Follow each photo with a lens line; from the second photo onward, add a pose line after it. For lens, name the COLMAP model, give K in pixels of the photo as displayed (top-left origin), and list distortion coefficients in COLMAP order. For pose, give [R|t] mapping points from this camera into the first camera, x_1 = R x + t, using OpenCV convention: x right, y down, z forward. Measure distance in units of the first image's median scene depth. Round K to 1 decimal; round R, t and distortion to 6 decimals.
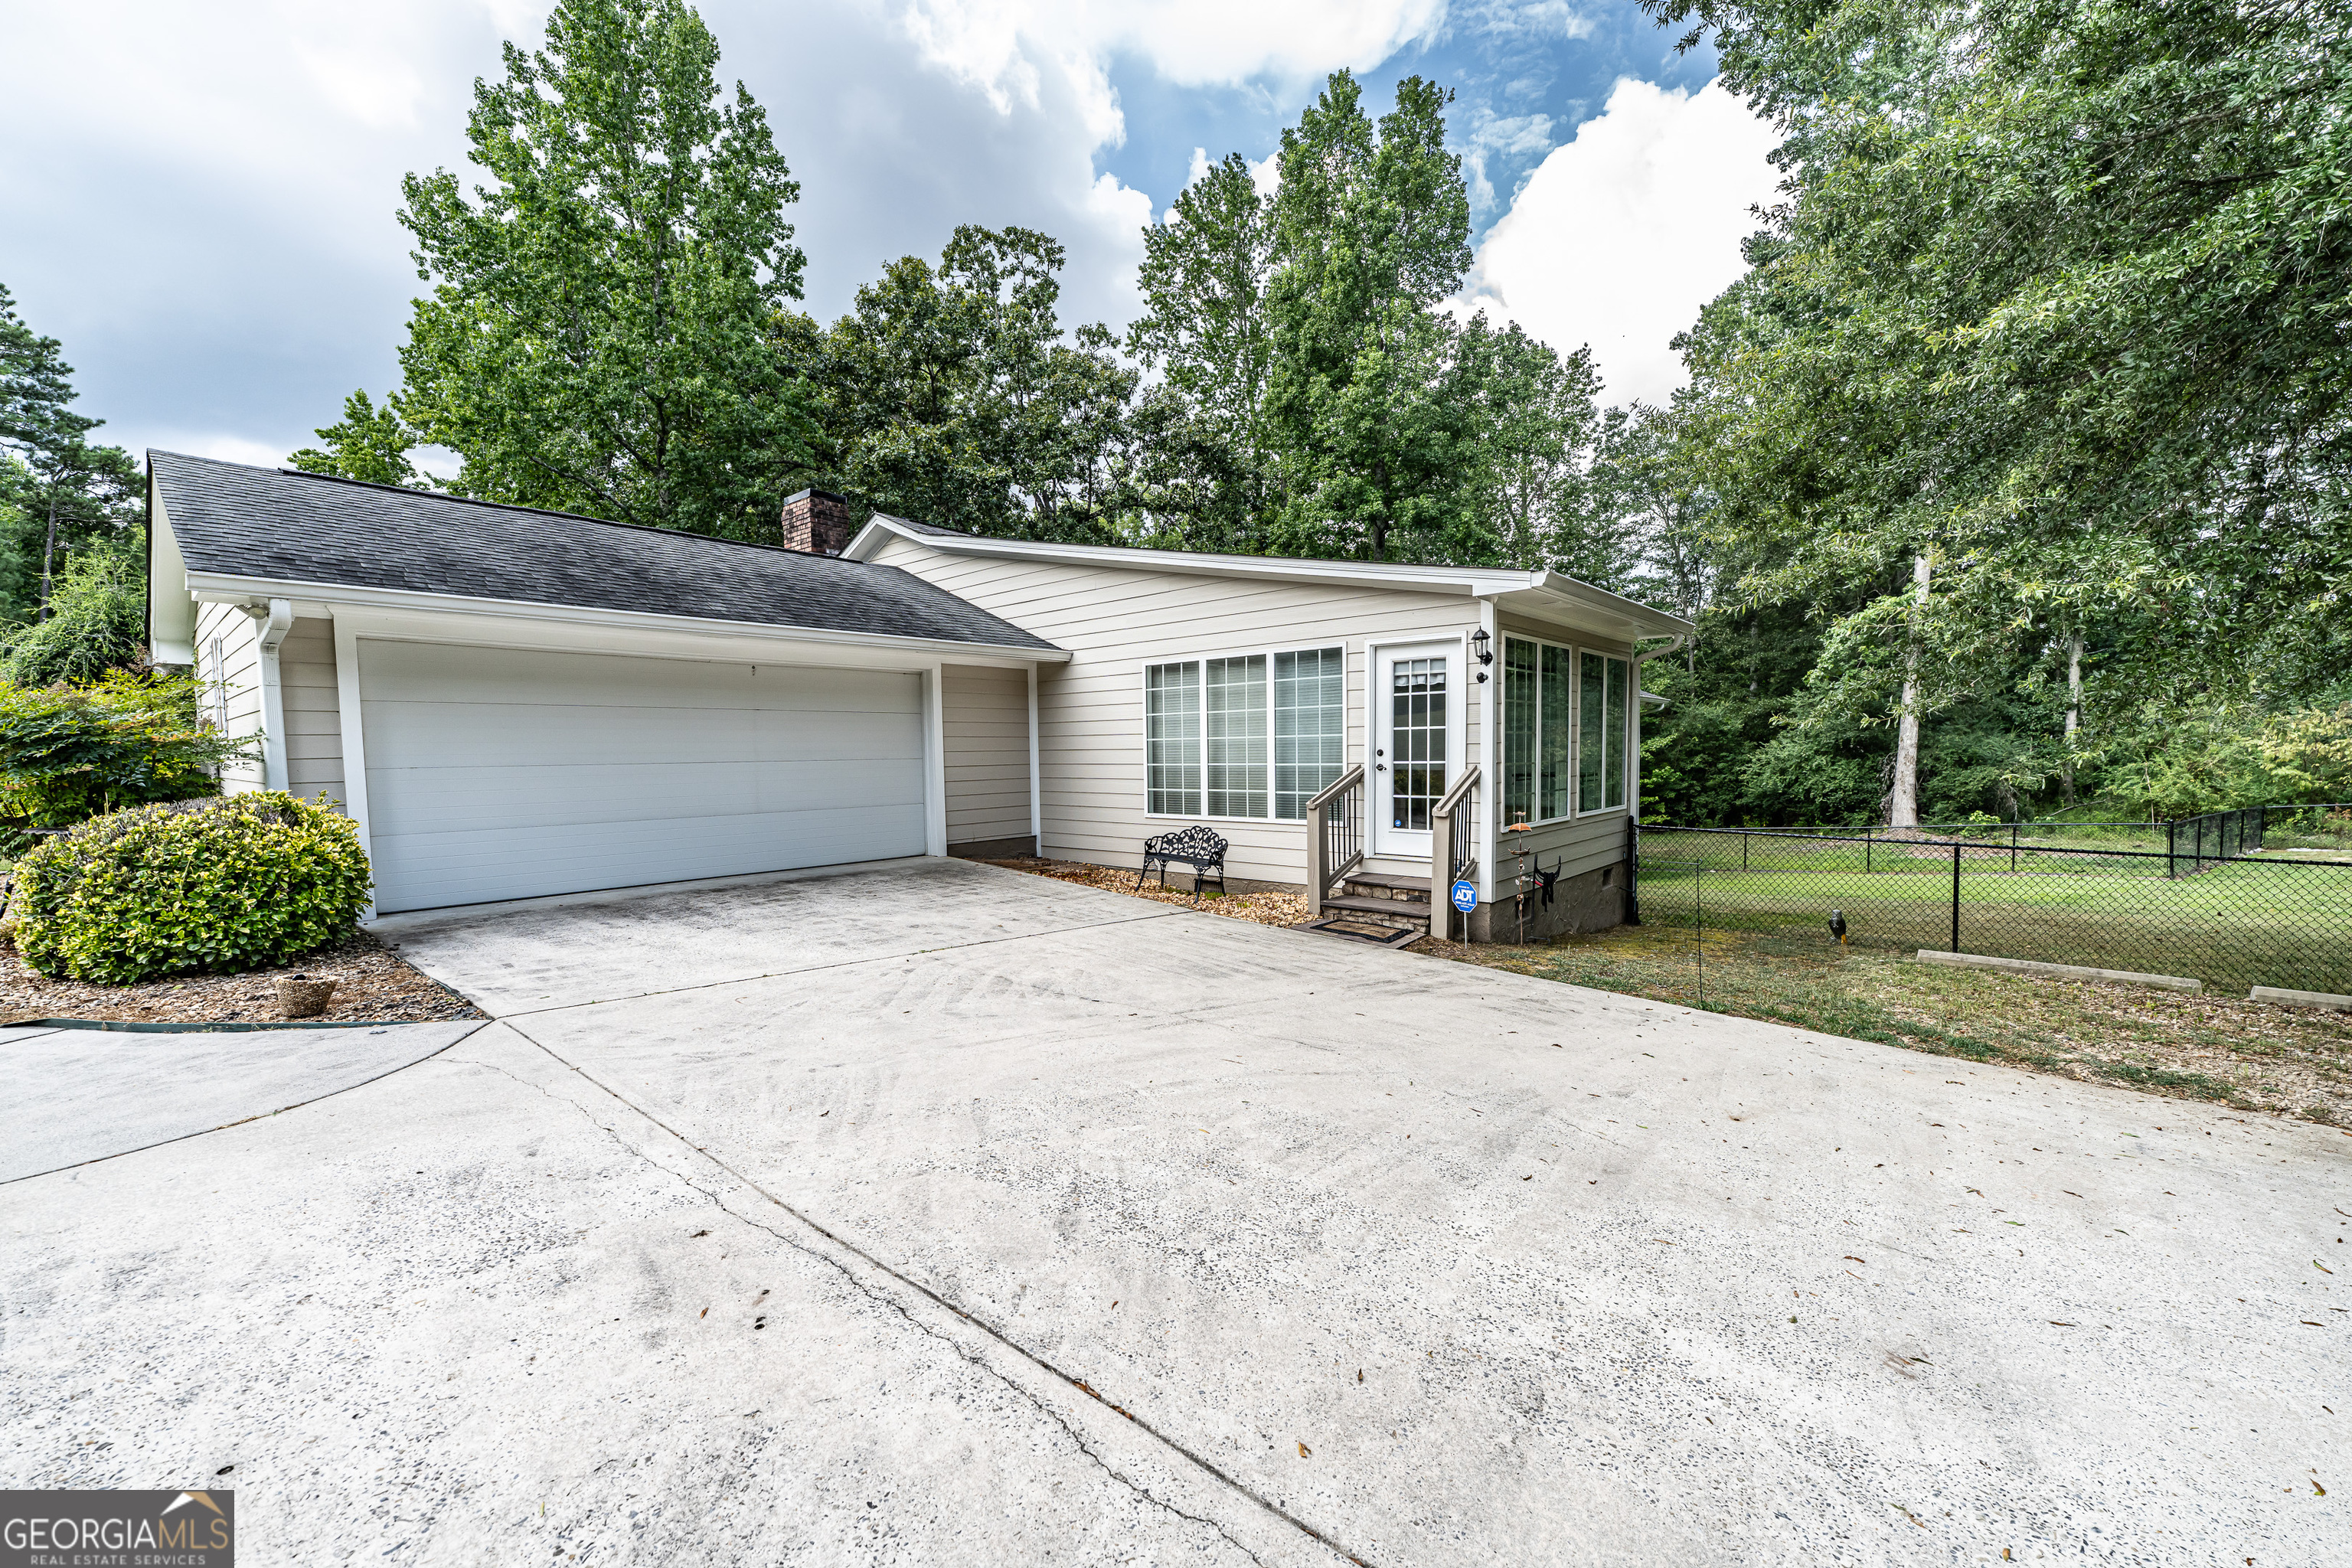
lens RADIAL K [[942.4, 0, 1174.8], [0, 942.4, 794.5], [0, 0, 1]] dist [0.000599, -0.001511]
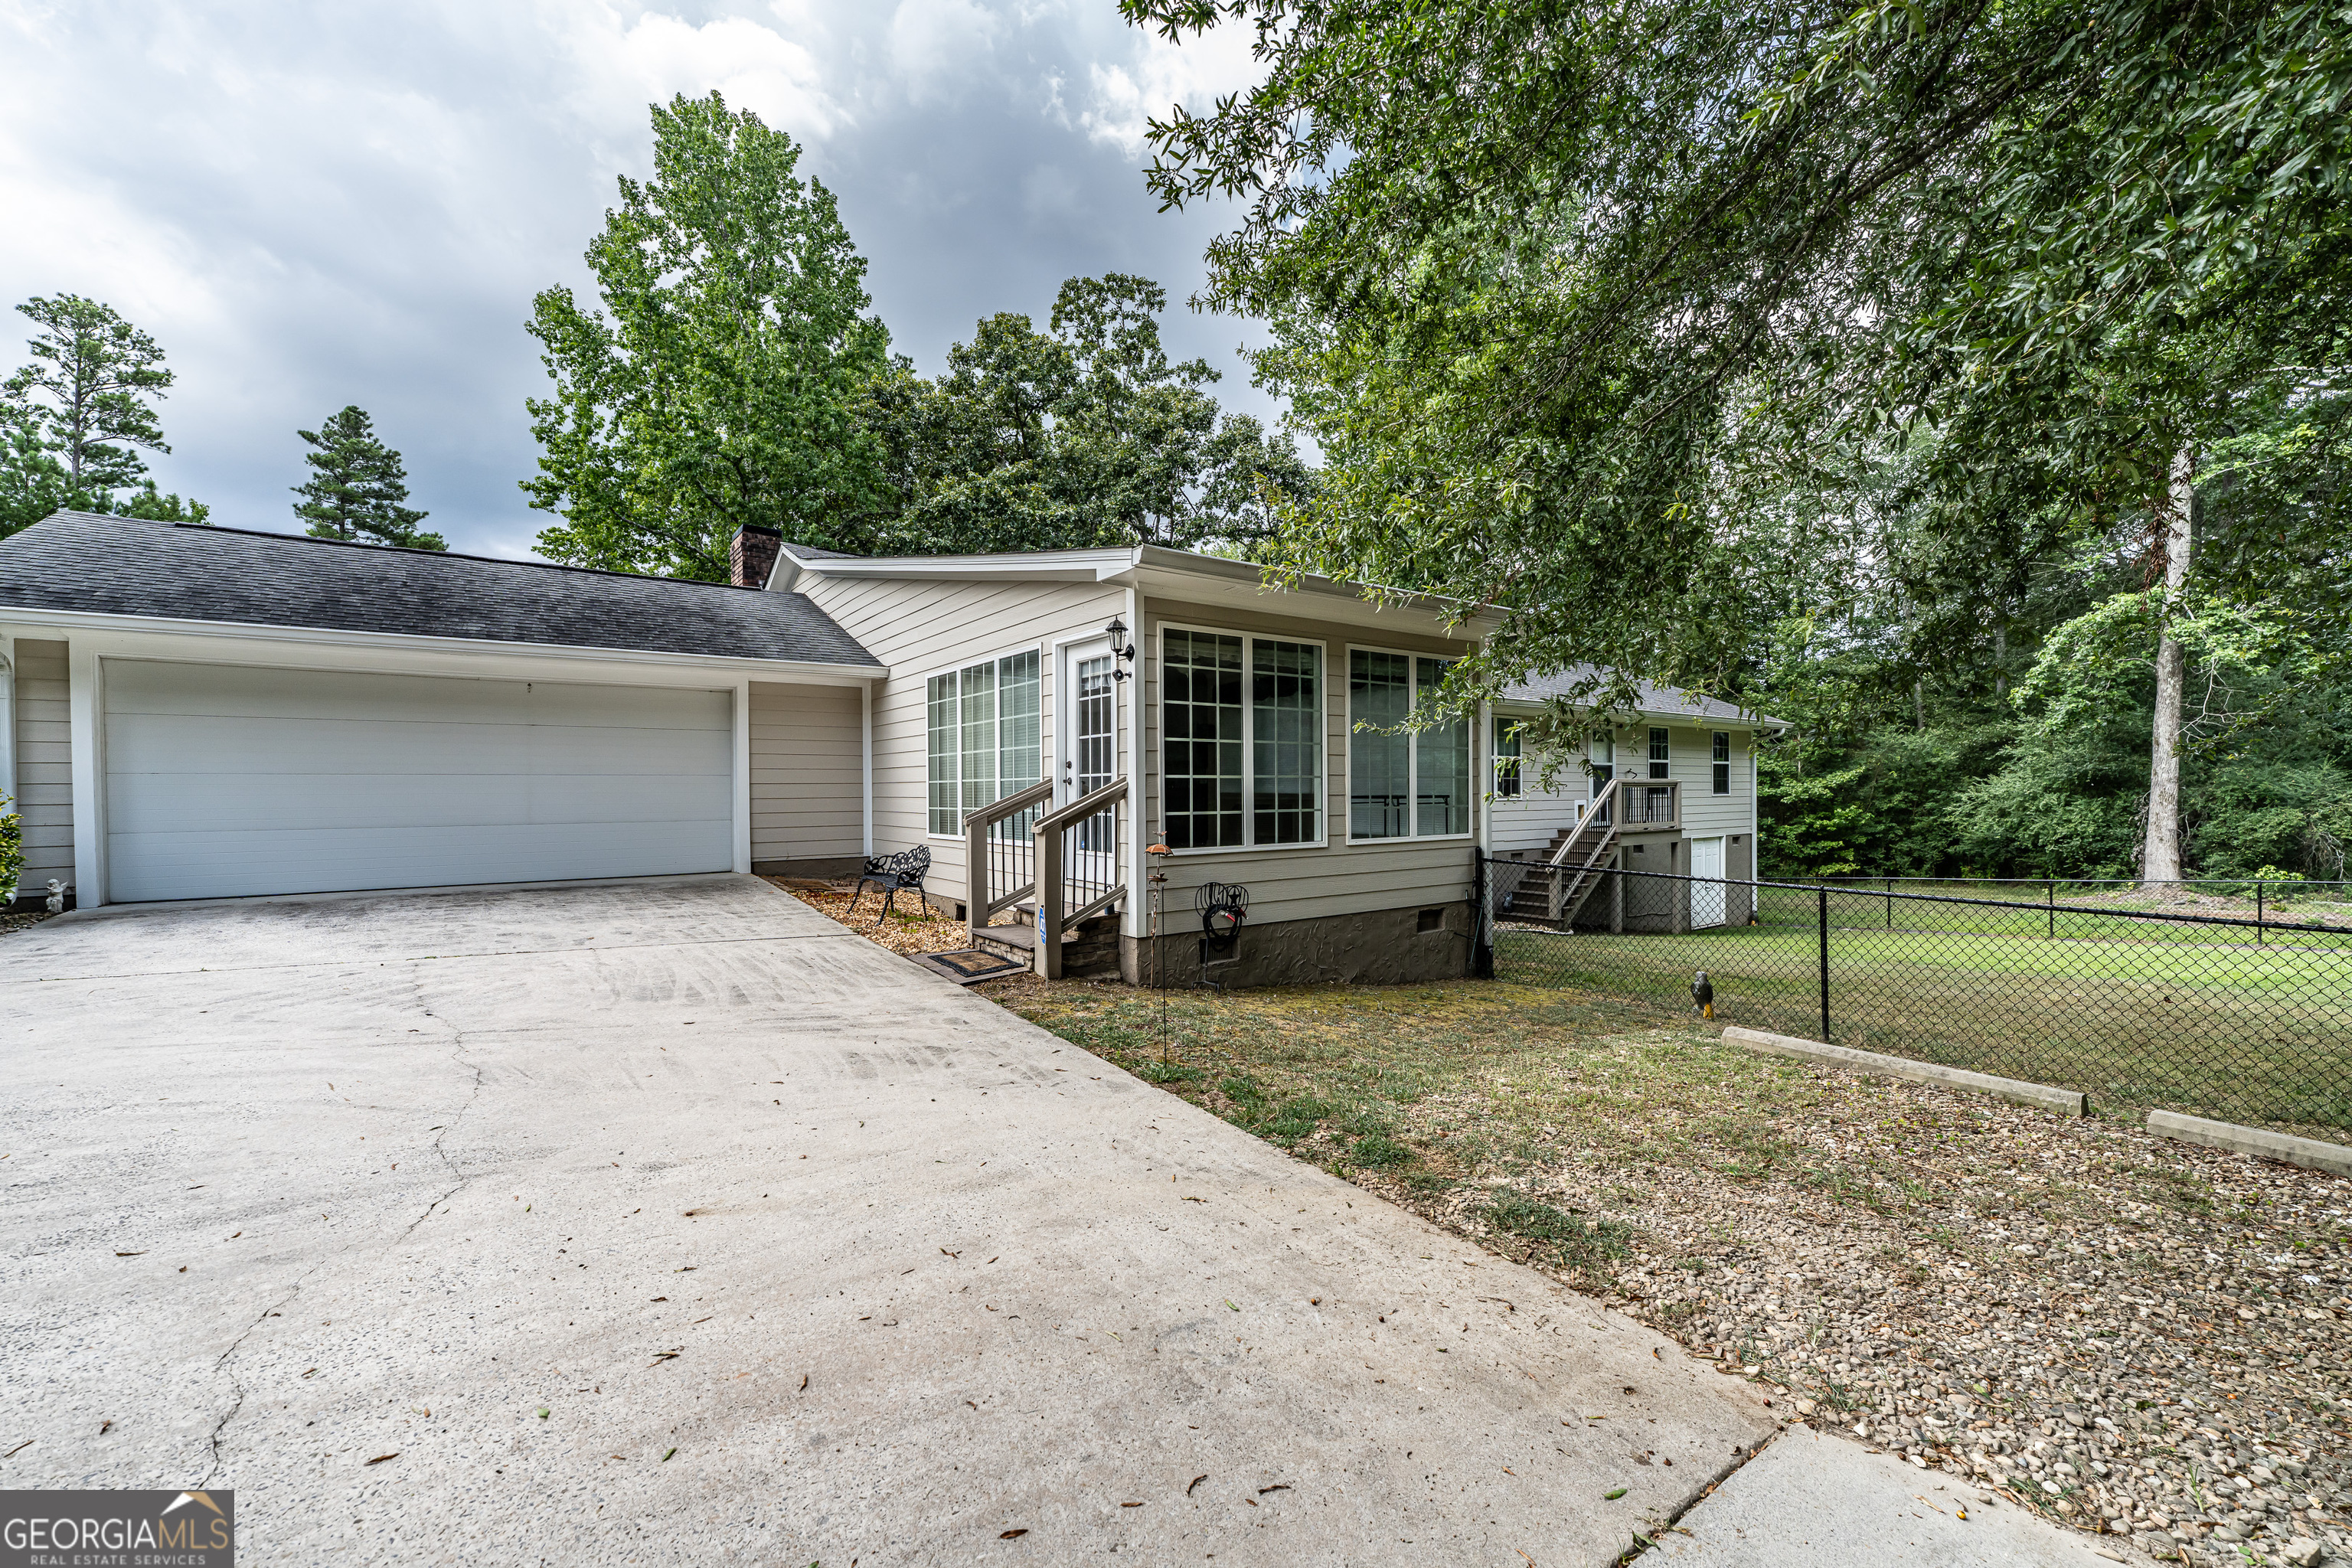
lens RADIAL K [[942.4, 0, 1176.9], [0, 942.4, 788.1], [0, 0, 1]] dist [0.000599, -0.001511]
pose [[0.974225, 0.006556, -0.225485, 0.388976], [-0.017287, 0.998808, -0.045650, 0.012351], [0.224917, 0.048371, 0.973177, 0.118212]]
